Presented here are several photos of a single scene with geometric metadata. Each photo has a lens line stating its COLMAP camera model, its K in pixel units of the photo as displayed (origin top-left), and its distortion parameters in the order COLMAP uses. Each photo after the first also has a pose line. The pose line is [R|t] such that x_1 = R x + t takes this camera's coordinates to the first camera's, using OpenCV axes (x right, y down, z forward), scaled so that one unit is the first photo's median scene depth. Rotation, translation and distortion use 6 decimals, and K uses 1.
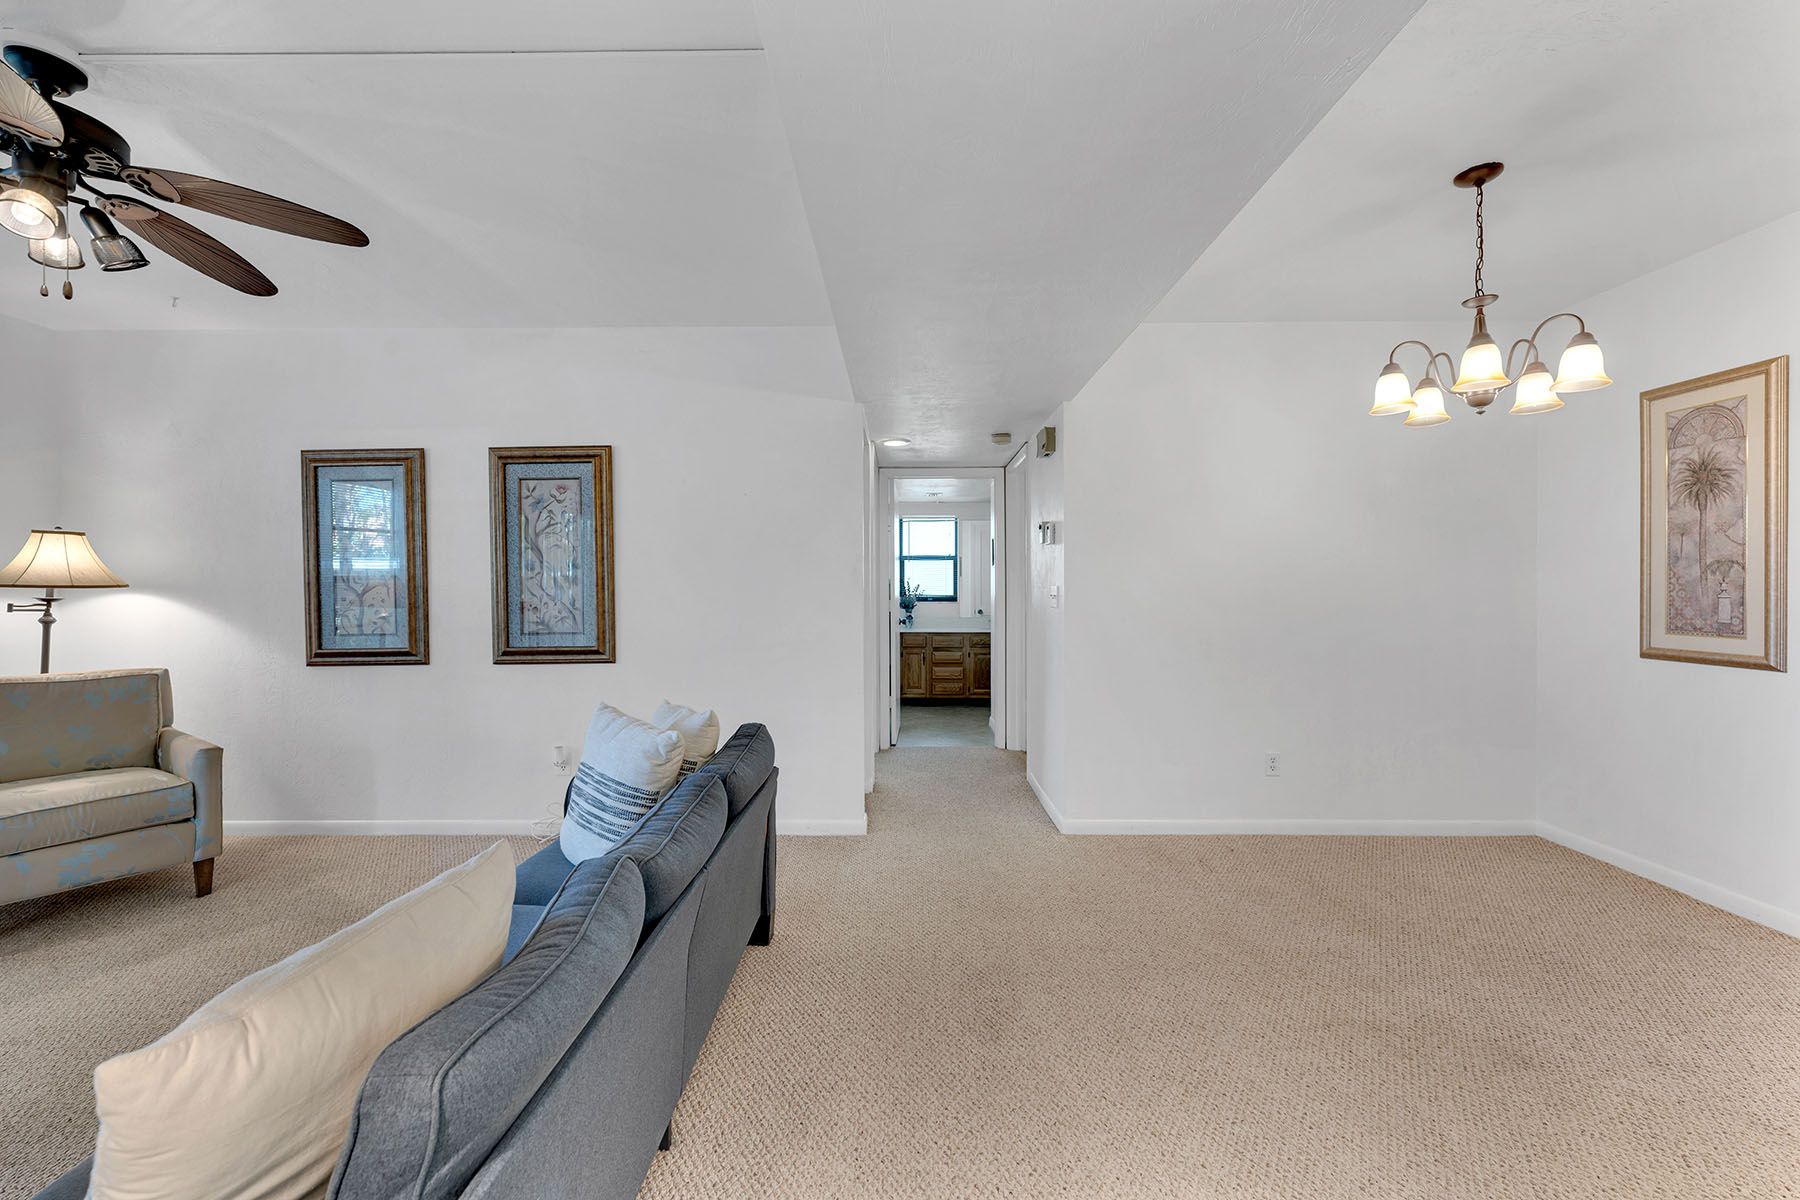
lens RADIAL K [[725.6, 0, 906.8], [0, 725.6, 593.3], [0, 0, 1]] dist [0.000309, -0.000711]
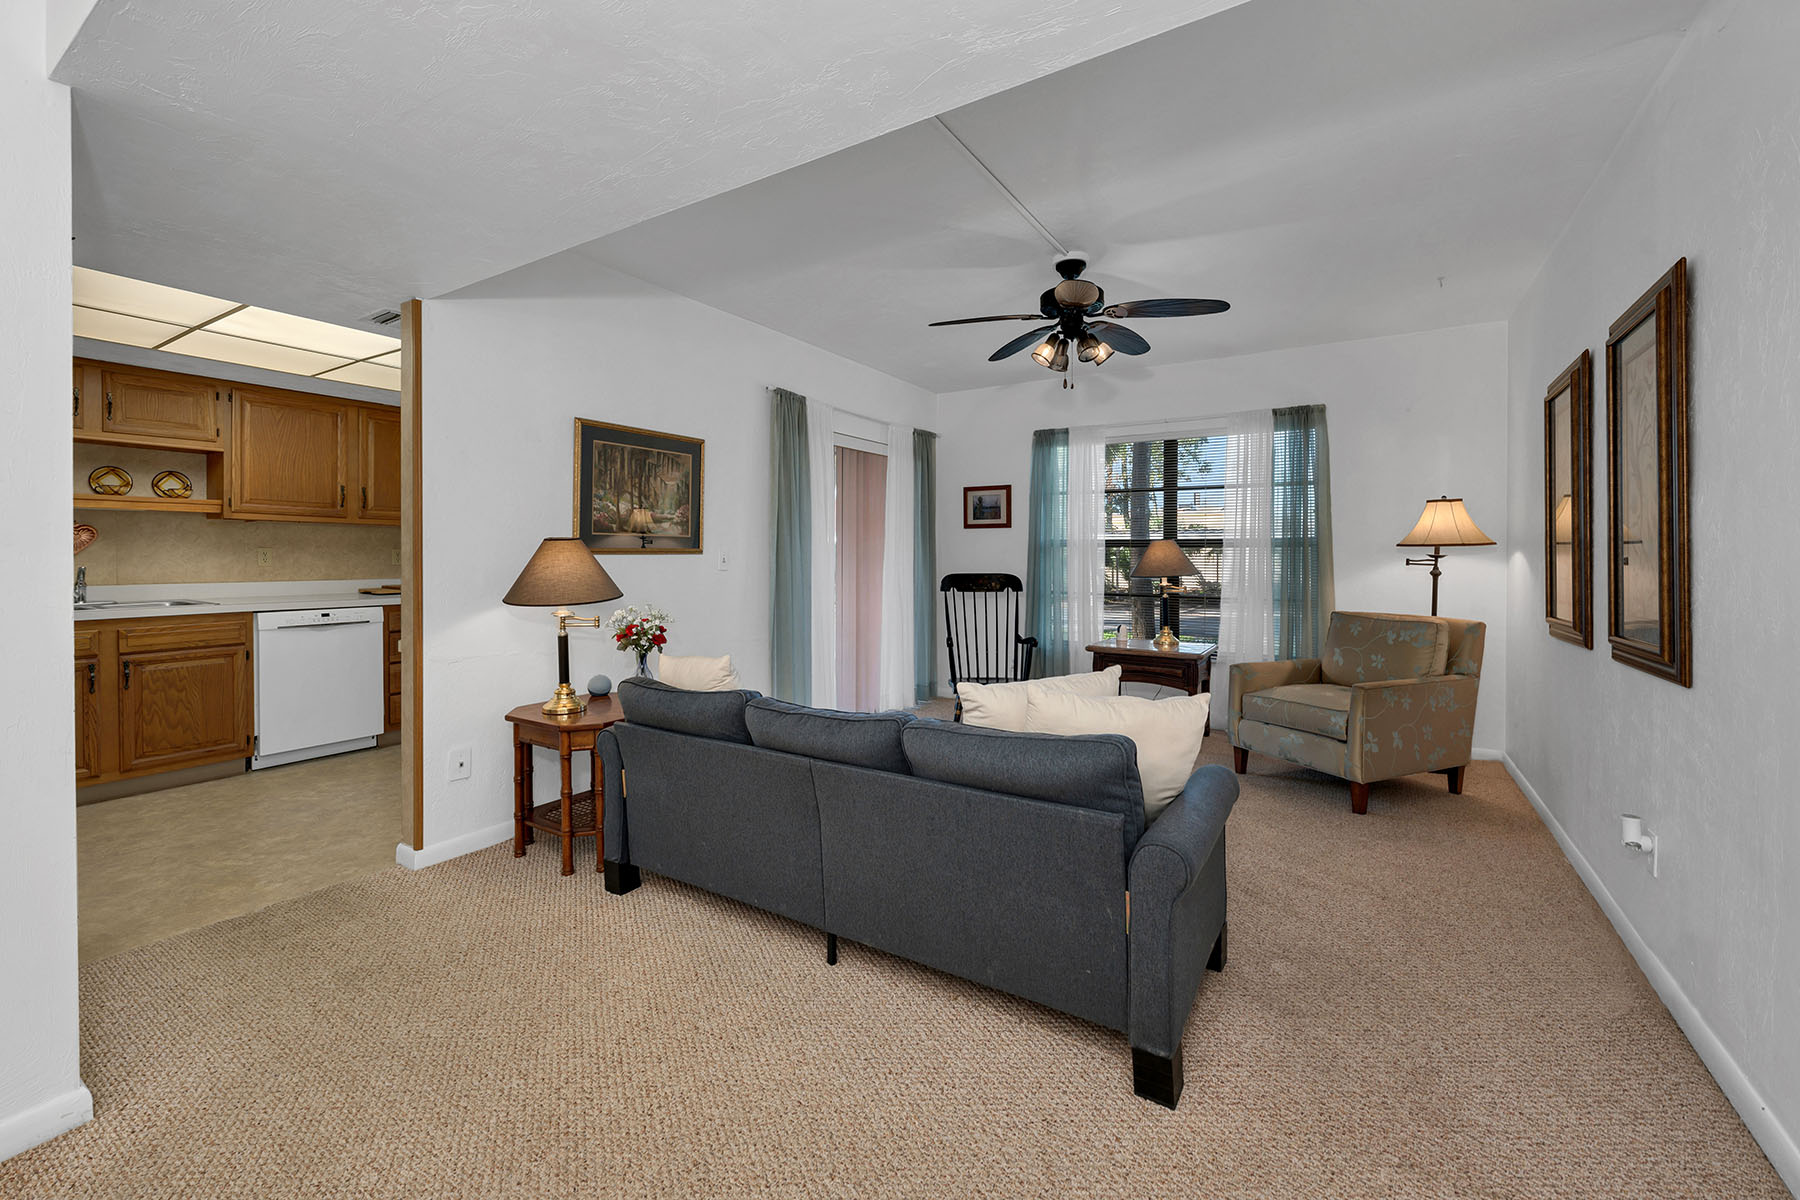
lens RADIAL K [[725.6, 0, 898.5], [0, 725.6, 562.3], [0, 0, 1]] dist [0.000309, -0.000711]
pose [[-0.530397, 0.010973, -0.847679, 0.310577], [-0.006412, 0.999836, 0.016955, 0.004078], [0.847725, 0.014428, -0.530239, 0.807126]]
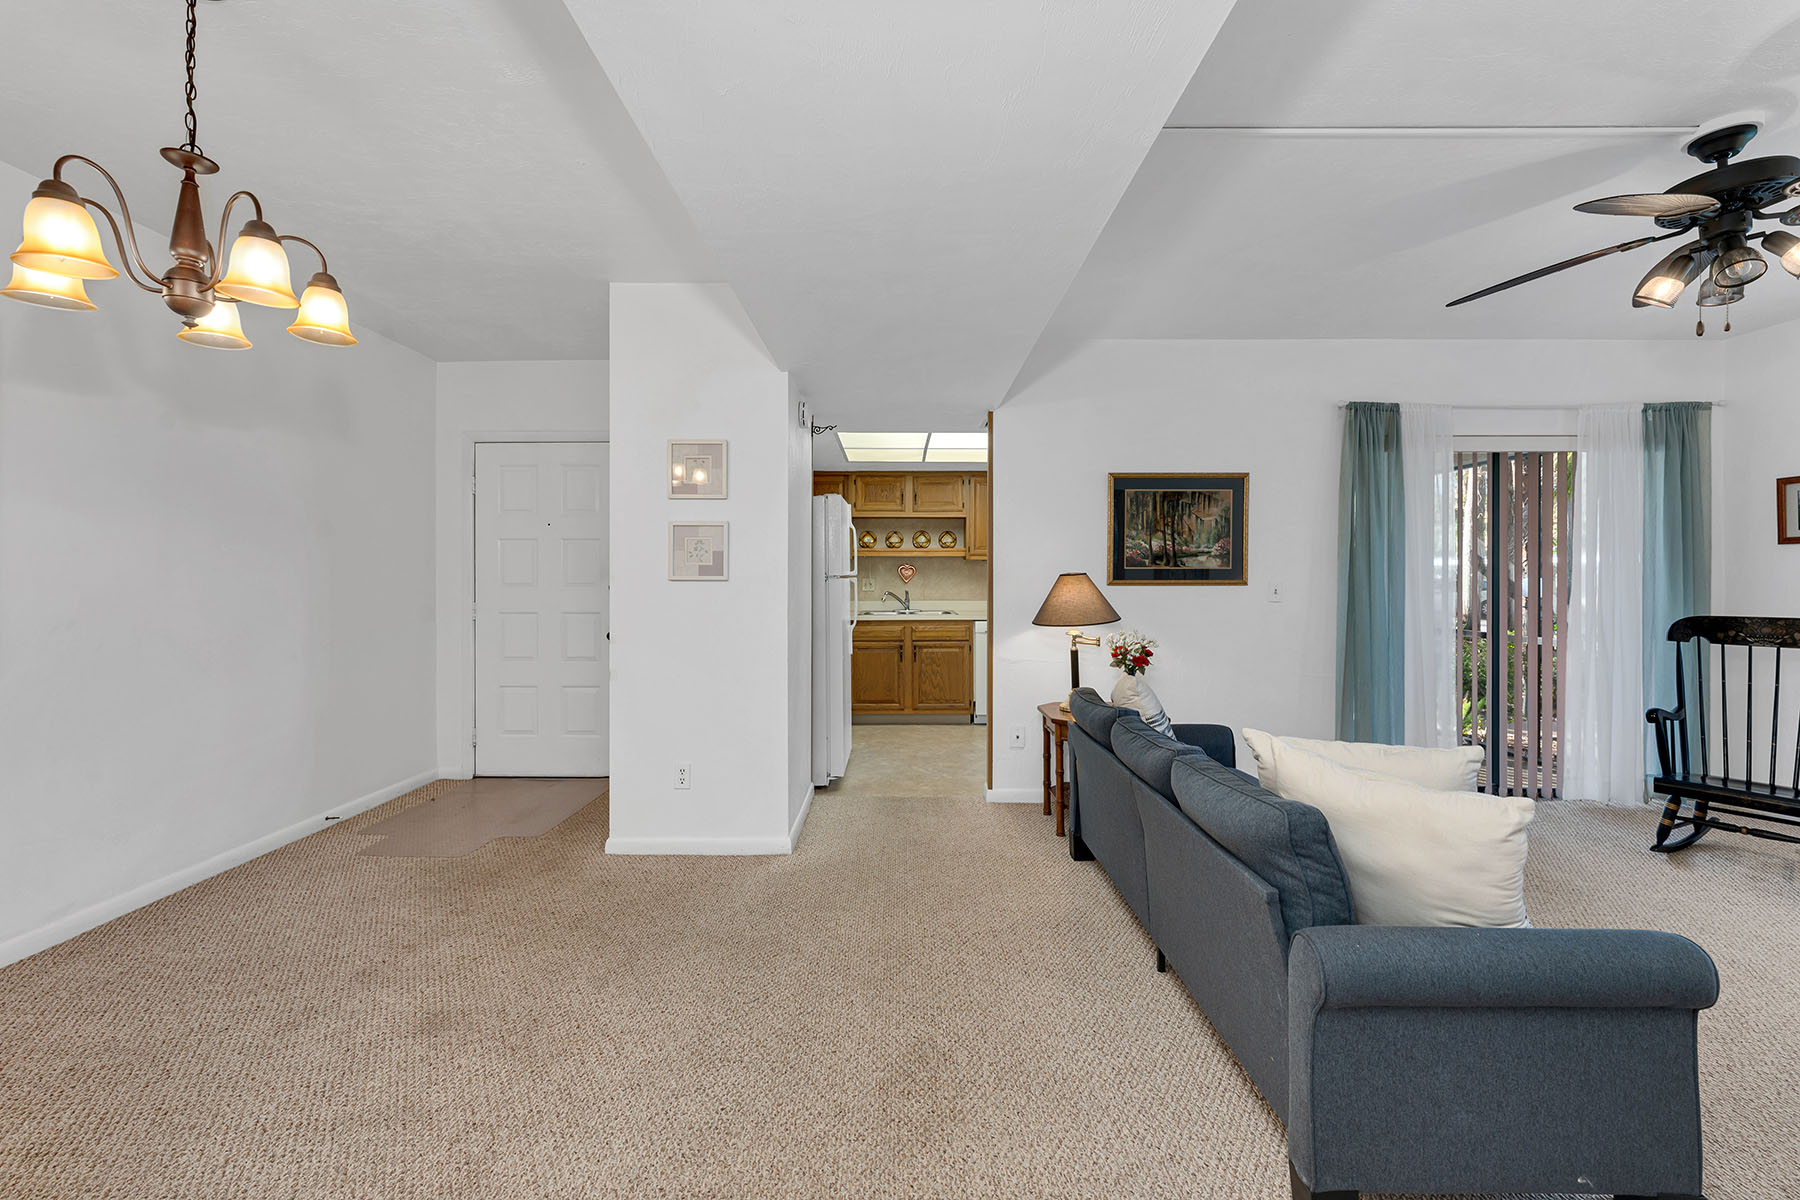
lens RADIAL K [[725.6, 0, 900.0], [0, 725.6, 573.0], [0, 0, 1]] dist [0.000309, -0.000711]
pose [[-0.999993, 0.002371, -0.002811, 0.073968], [0.002364, 0.999994, 0.002566, -0.010734], [0.002817, 0.002559, -0.999993, 1.085660]]
